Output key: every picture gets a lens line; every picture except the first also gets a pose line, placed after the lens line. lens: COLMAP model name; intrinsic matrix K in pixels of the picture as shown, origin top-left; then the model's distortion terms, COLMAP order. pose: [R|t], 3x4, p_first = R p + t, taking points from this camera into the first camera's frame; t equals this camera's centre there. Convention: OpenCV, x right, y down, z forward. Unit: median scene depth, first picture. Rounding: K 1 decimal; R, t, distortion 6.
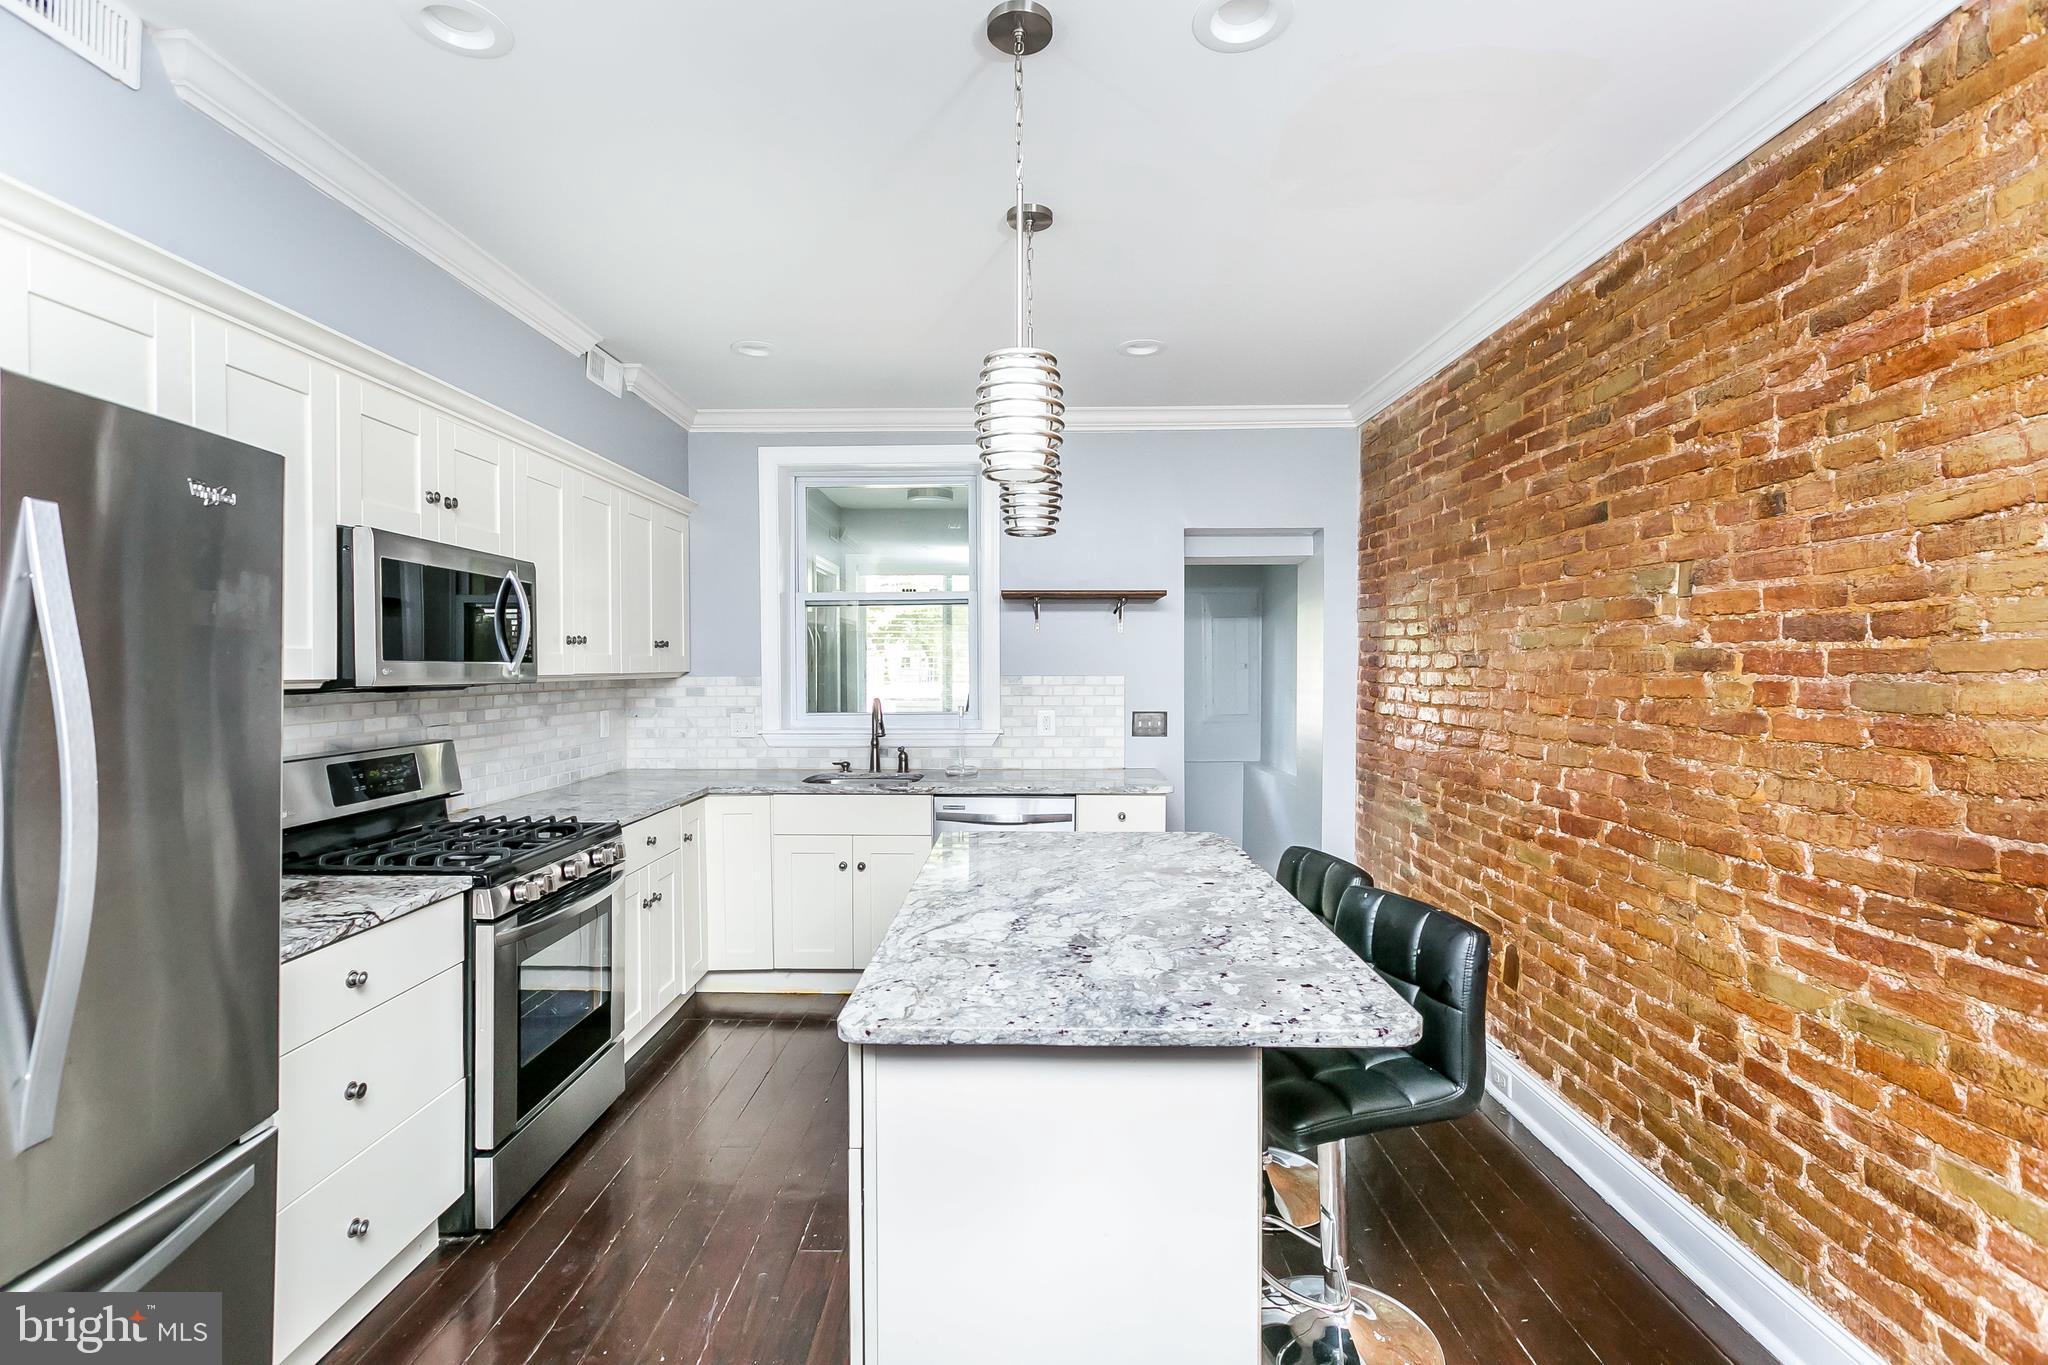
lens RADIAL K [[924.7, 0, 1026.6], [0, 924.7, 681.6], [0, 0, 1]] dist [0.000314, 0.000642]
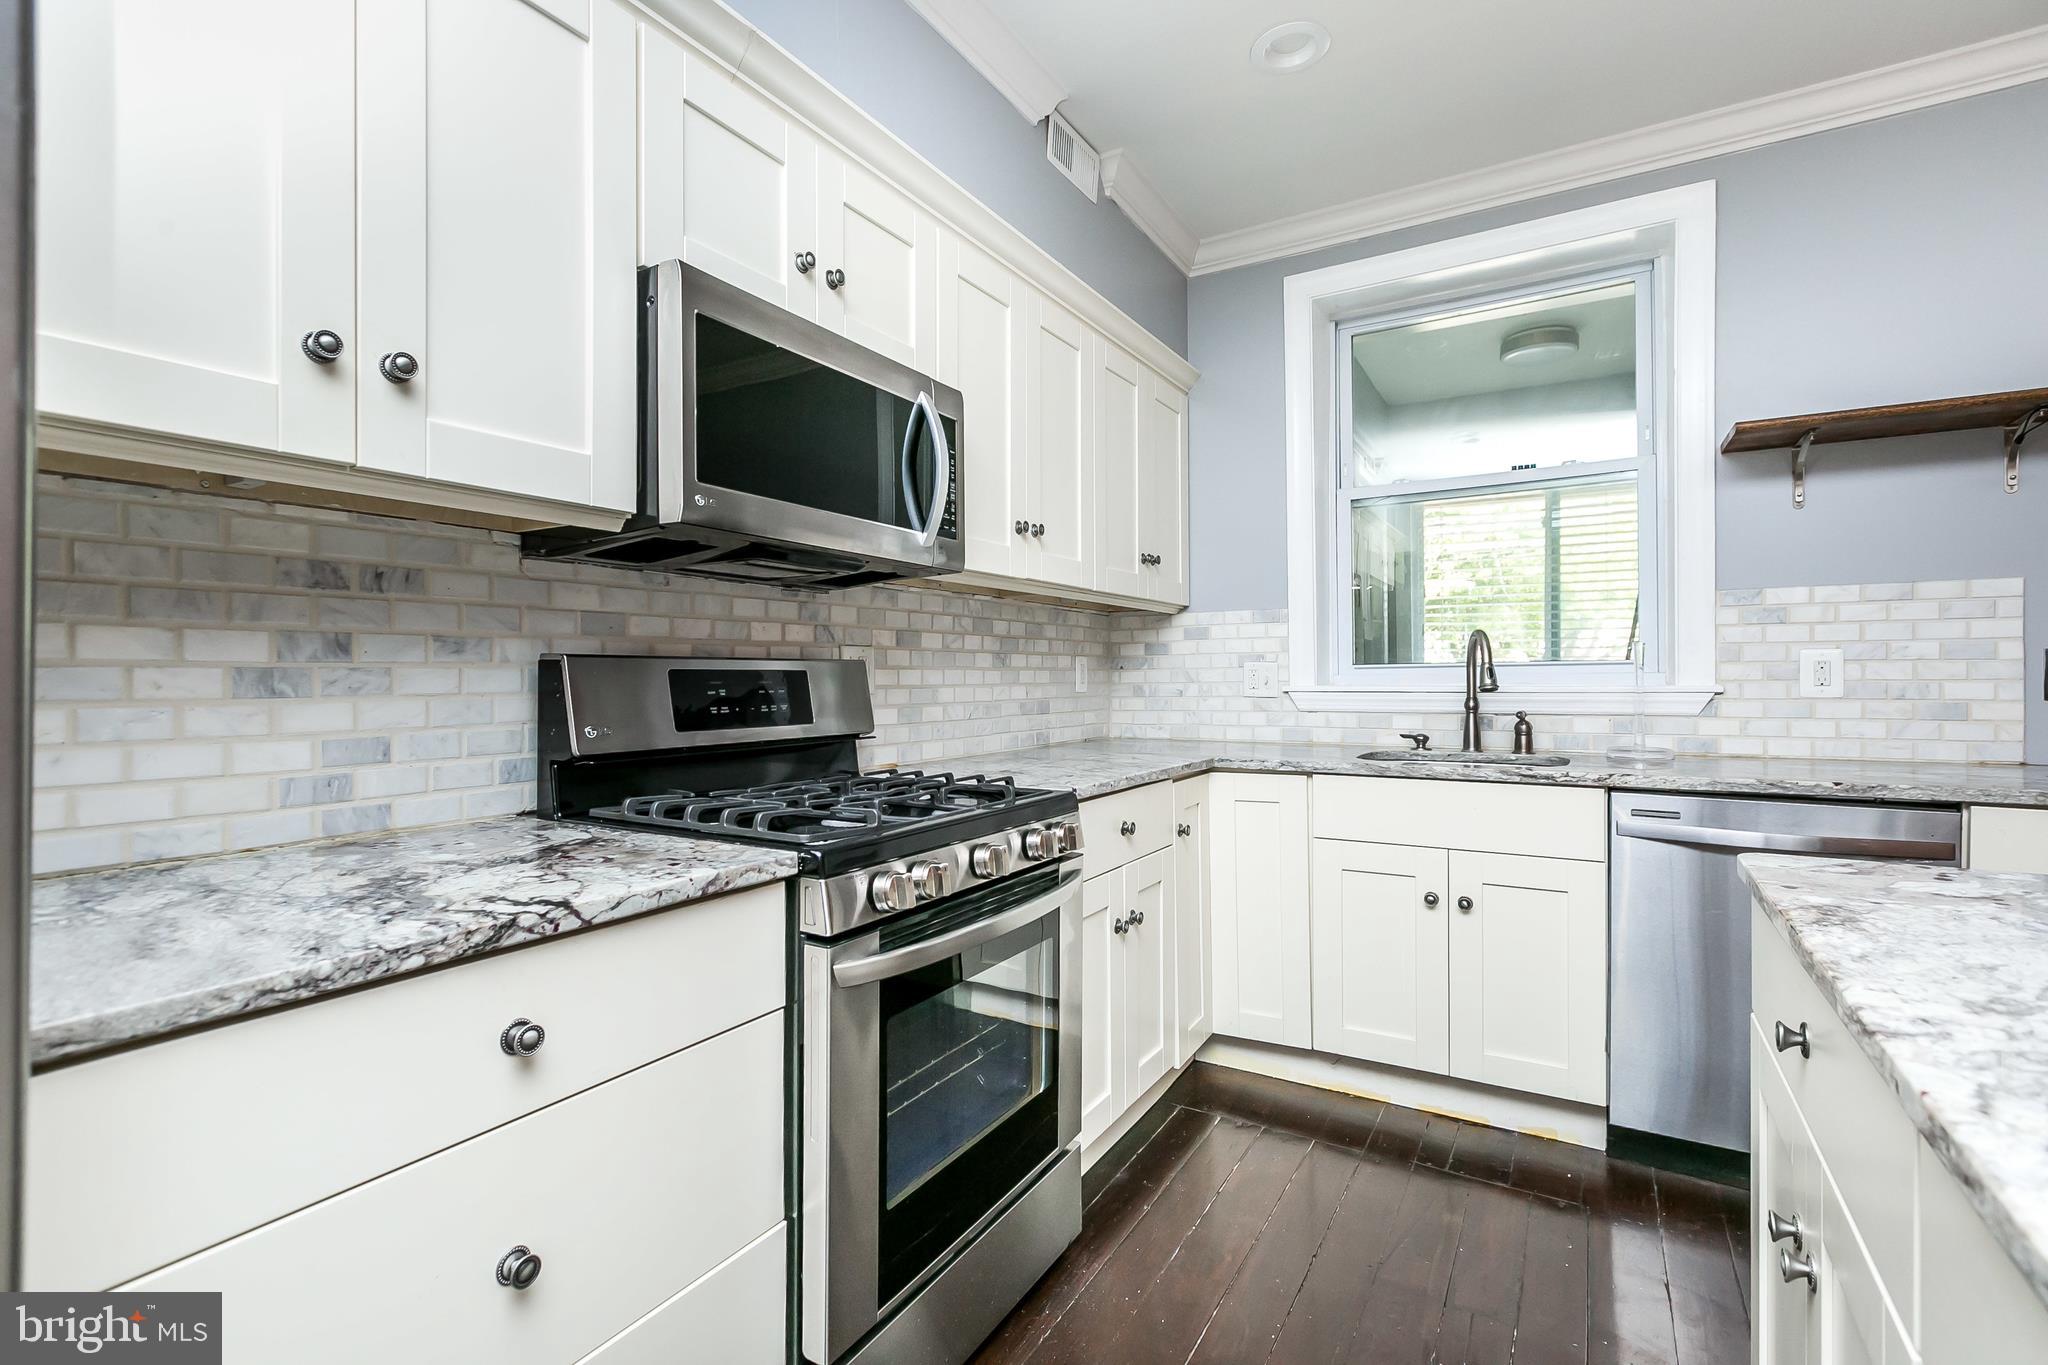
lens RADIAL K [[948.1, 0, 1026.5], [0, 948.1, 677.0], [0, 0, 1]] dist [0.000988, 0.000201]
pose [[0.865347, -0.003426, -0.501161, -0.170519], [-0.004890, 0.999871, -0.015278, 0.096611], [0.501149, 0.015671, 0.865219, 0.490655]]
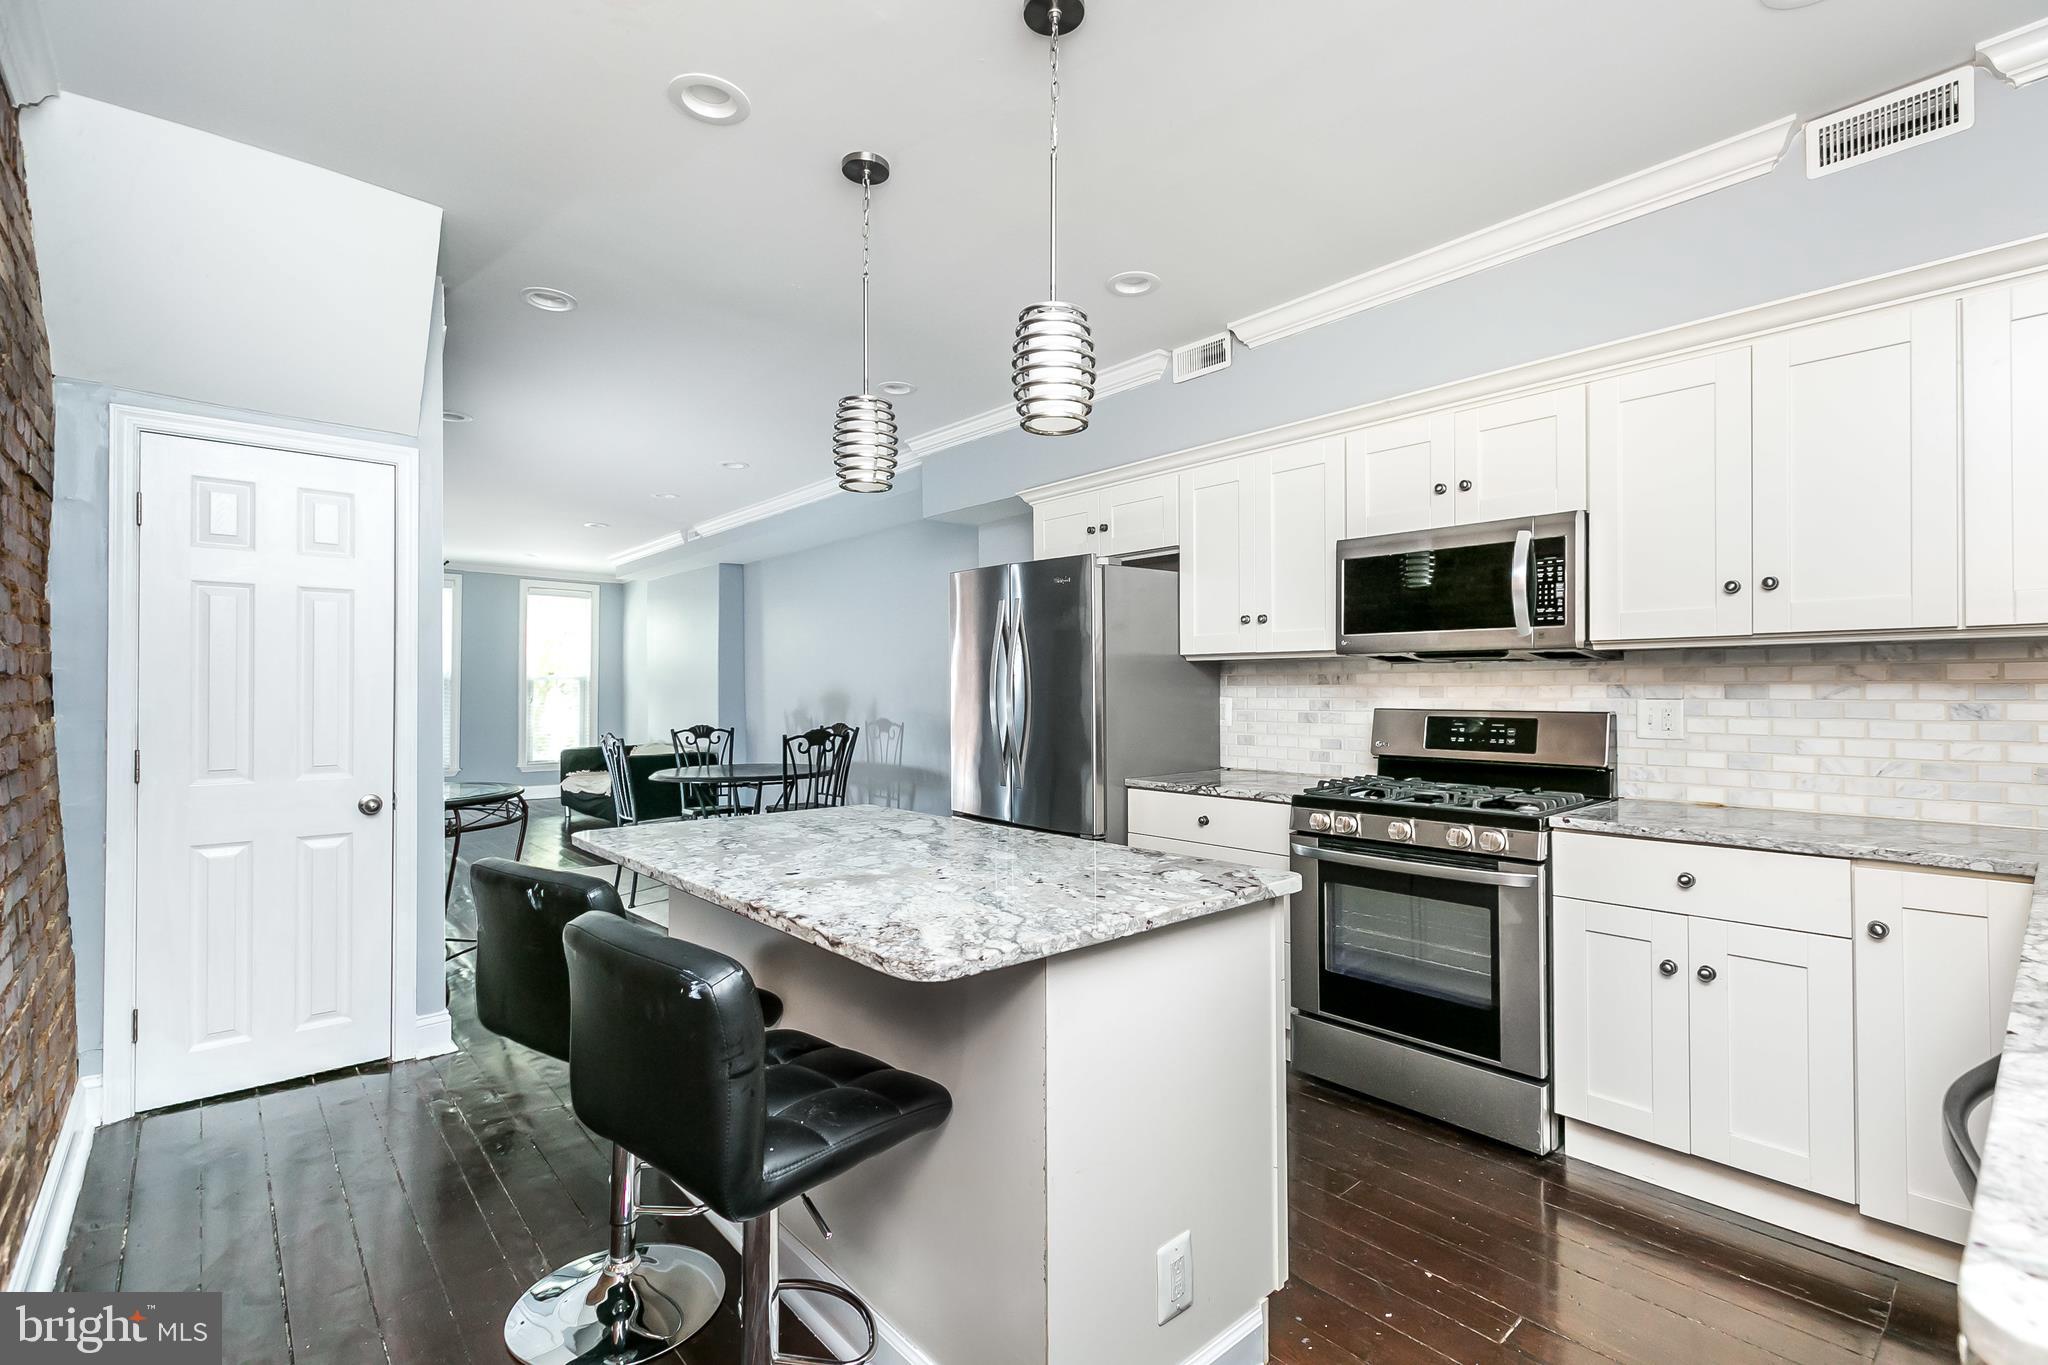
lens RADIAL K [[956.3, 0, 1015.5], [0, 956.3, 688.8], [0, 0, 1]] dist [-0.001686, -0.000328]
pose [[-0.754593, 0.000736, -0.656193, 0.510985], [-0.010451, 0.999859, 0.013140, 0.037541], [0.656110, 0.016773, -0.754479, 1.494923]]
